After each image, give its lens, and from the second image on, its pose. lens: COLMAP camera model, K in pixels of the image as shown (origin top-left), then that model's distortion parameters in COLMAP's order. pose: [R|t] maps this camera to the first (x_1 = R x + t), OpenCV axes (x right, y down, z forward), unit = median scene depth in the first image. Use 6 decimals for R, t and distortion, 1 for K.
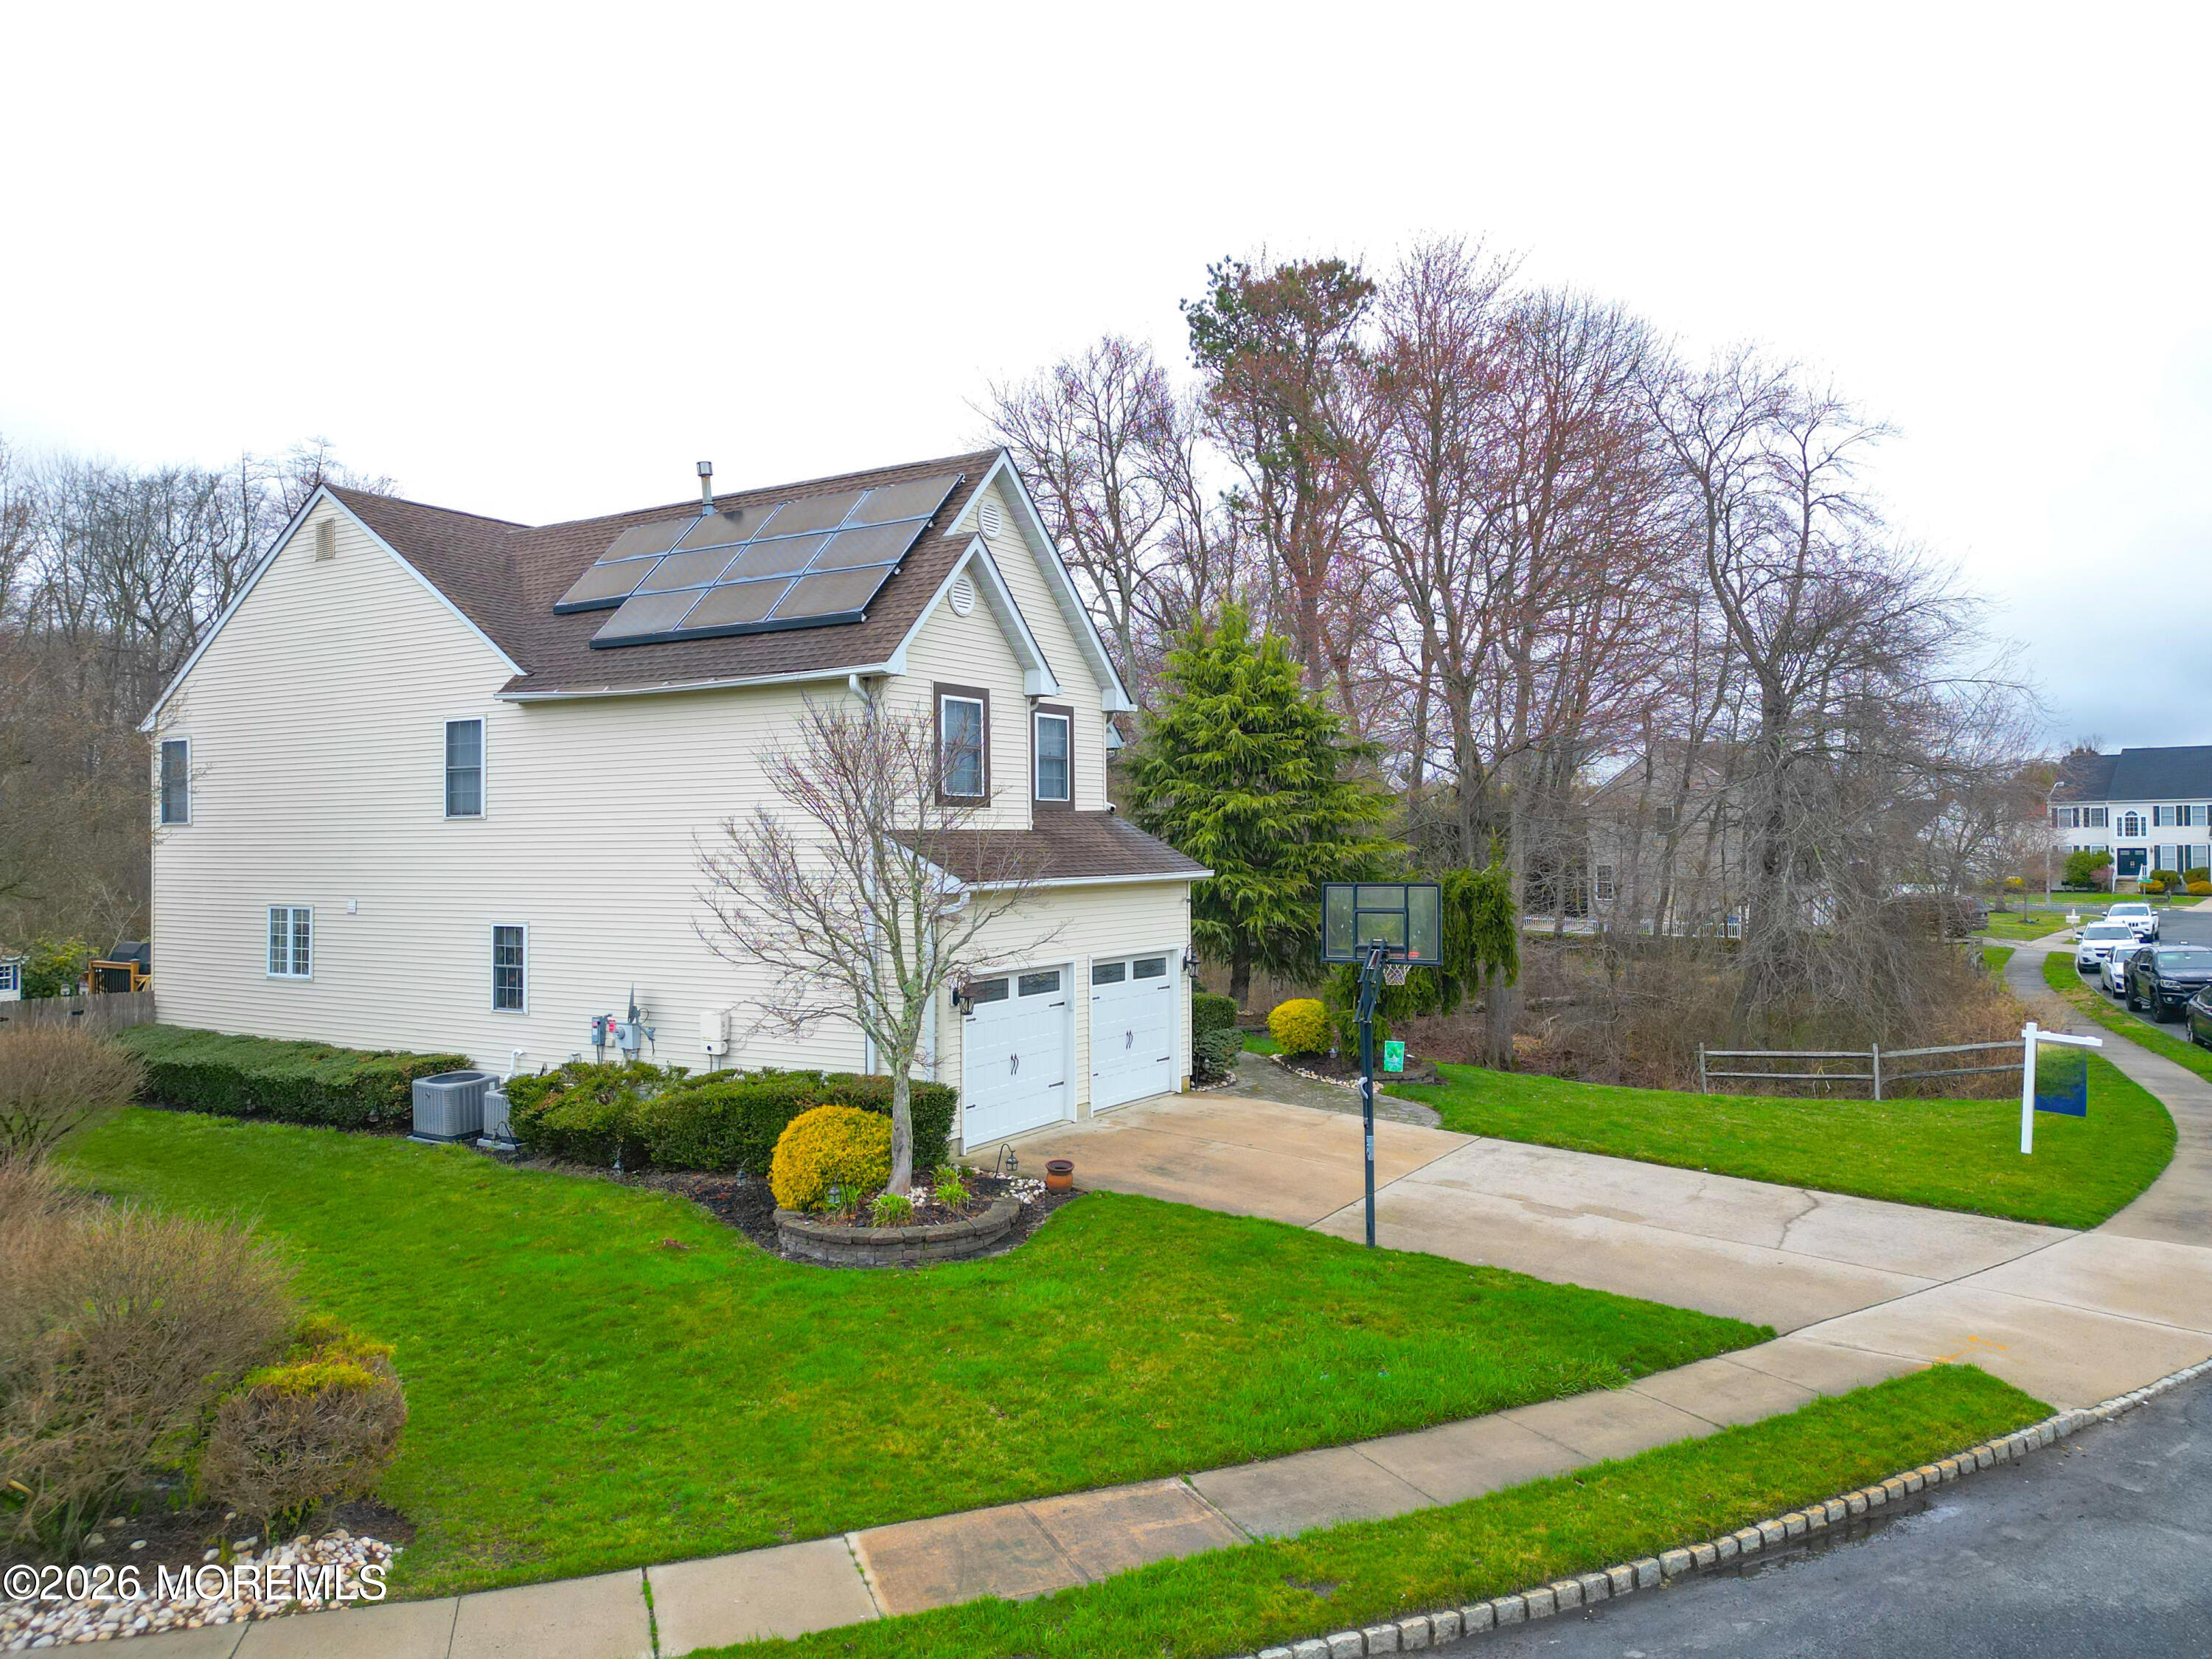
lens RADIAL K [[1786.4, 0, 1112.3], [0, 1786.4, 821.5], [0, 0, 1]] dist [0.051774, -0.051720]
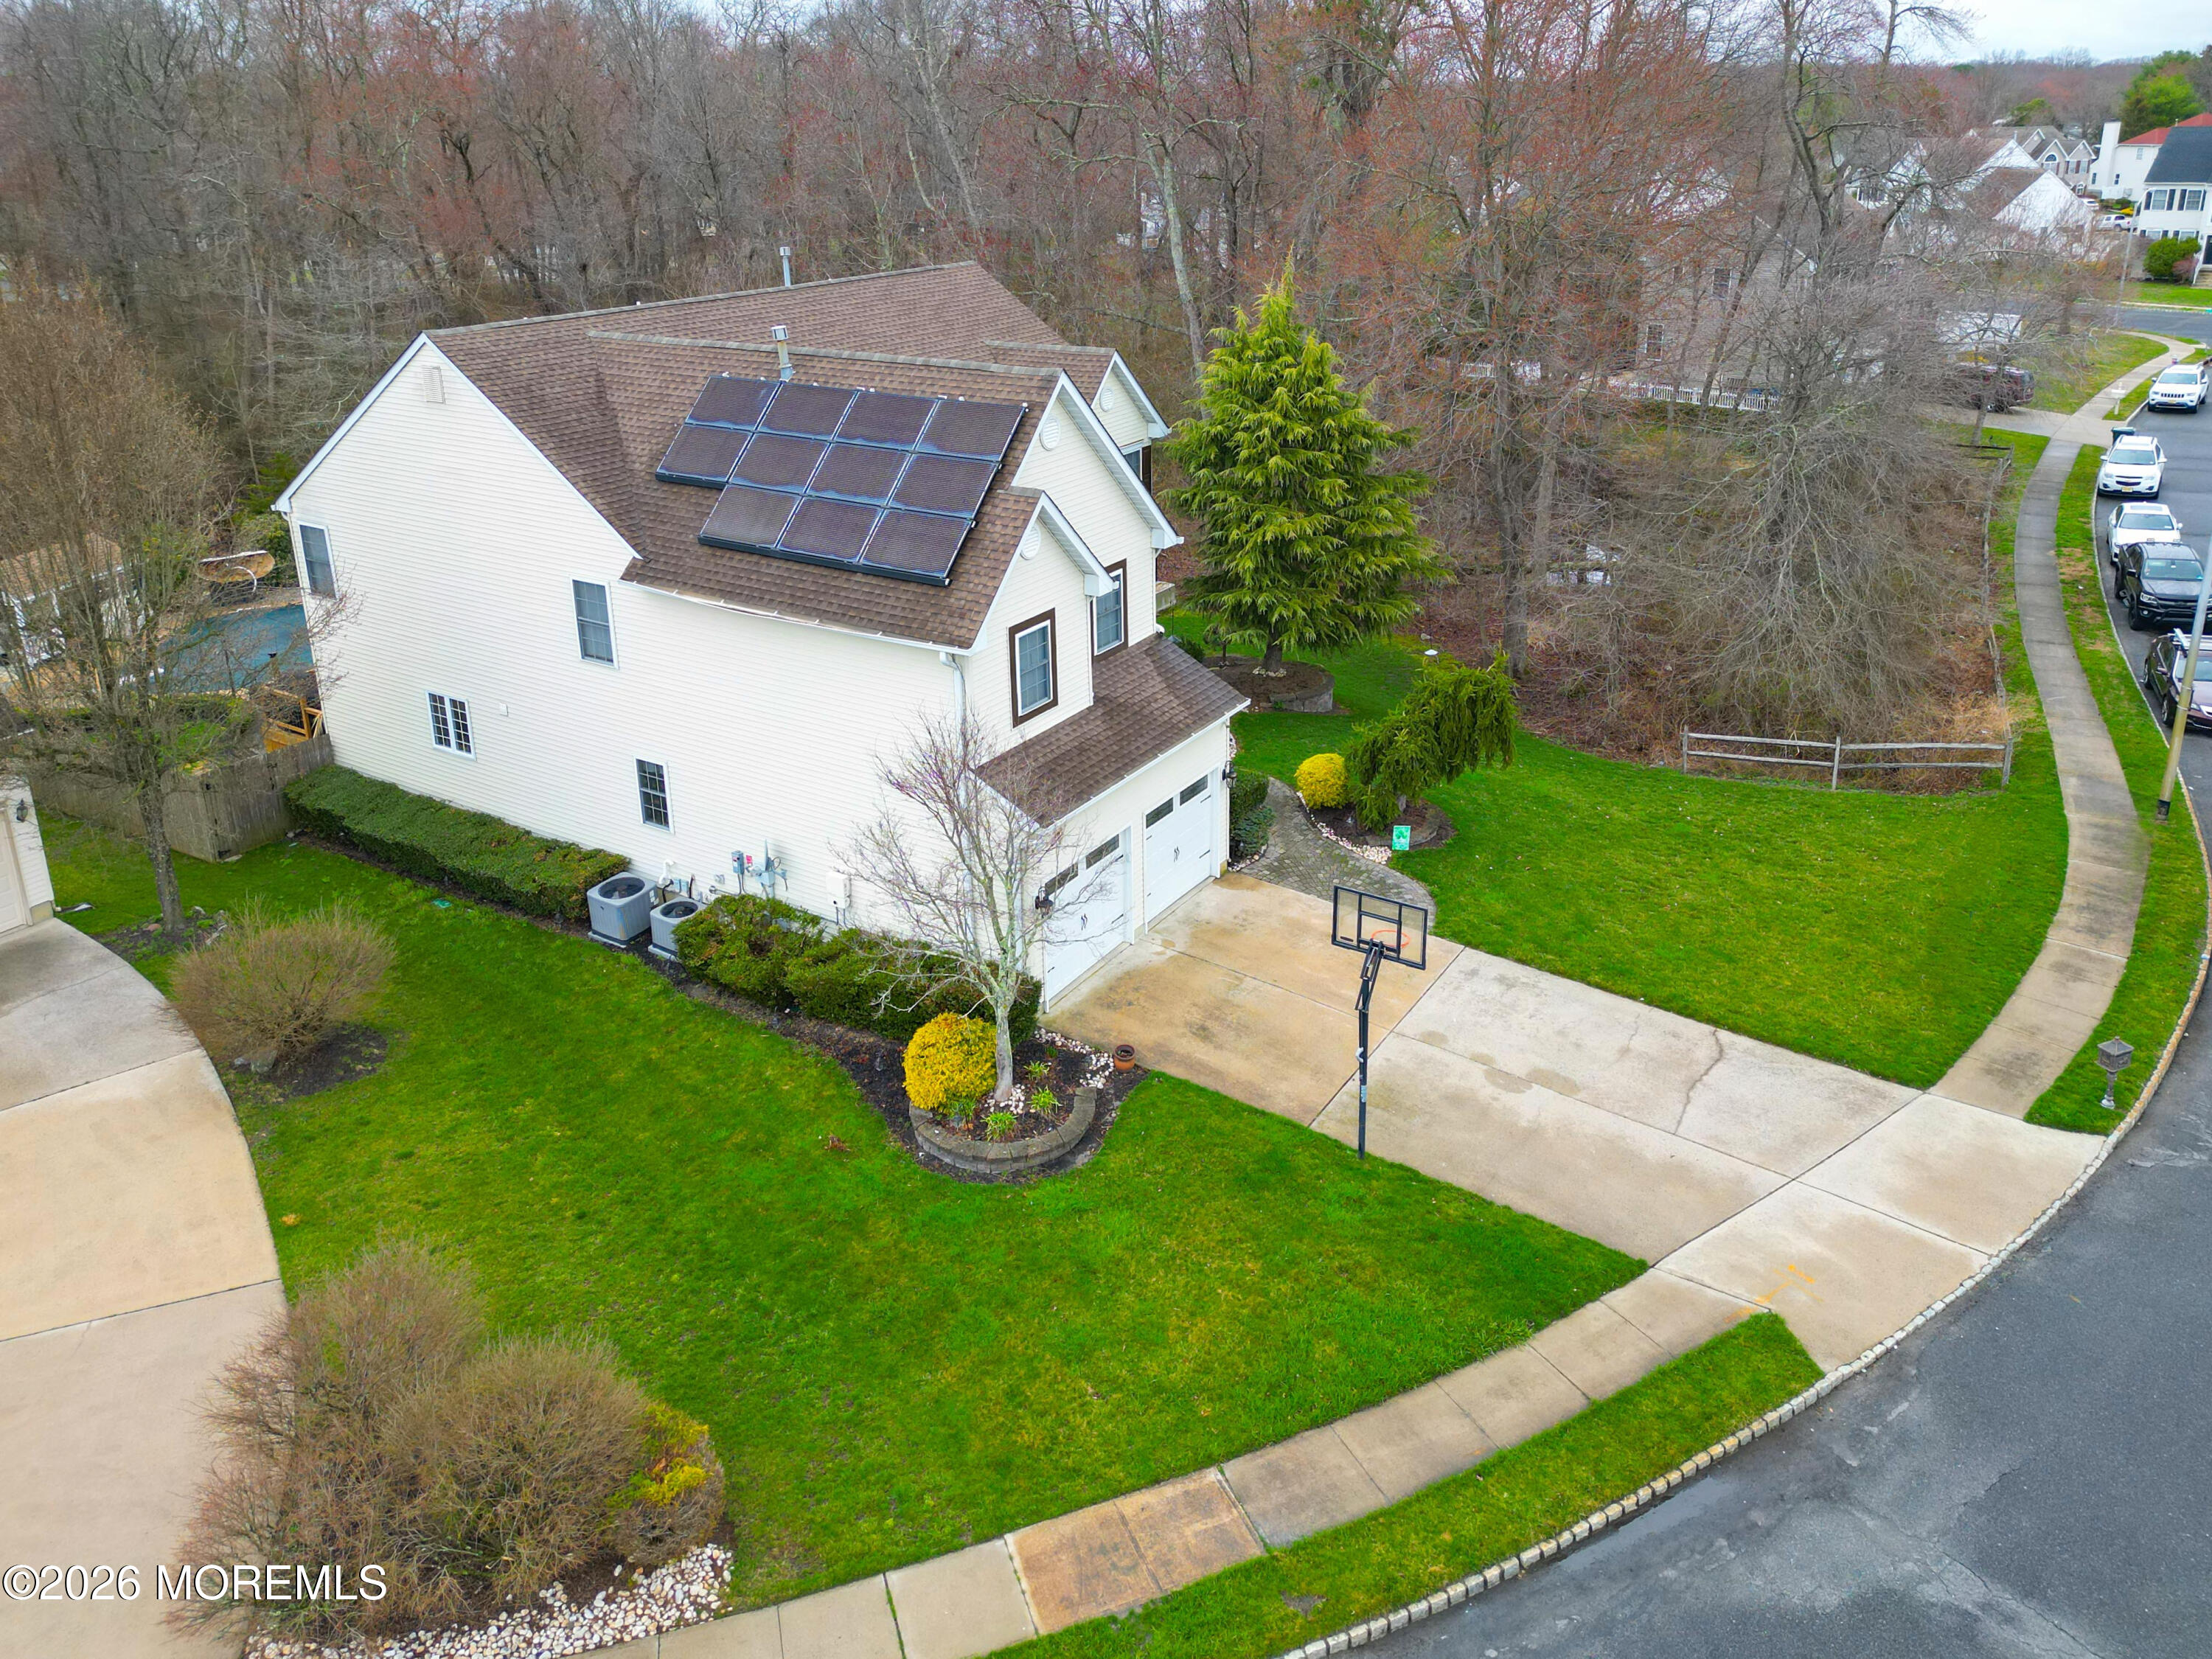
lens RADIAL K [[1786.4, 0, 1113.5], [0, 1786.4, 829.4], [0, 0, 1]] dist [0.051774, -0.051720]
pose [[0.999749, -0.004318, -0.021996, -0.007612], [0.011955, 0.932777, 0.360255, -0.375438], [0.018962, -0.360427, 0.932595, -0.123642]]
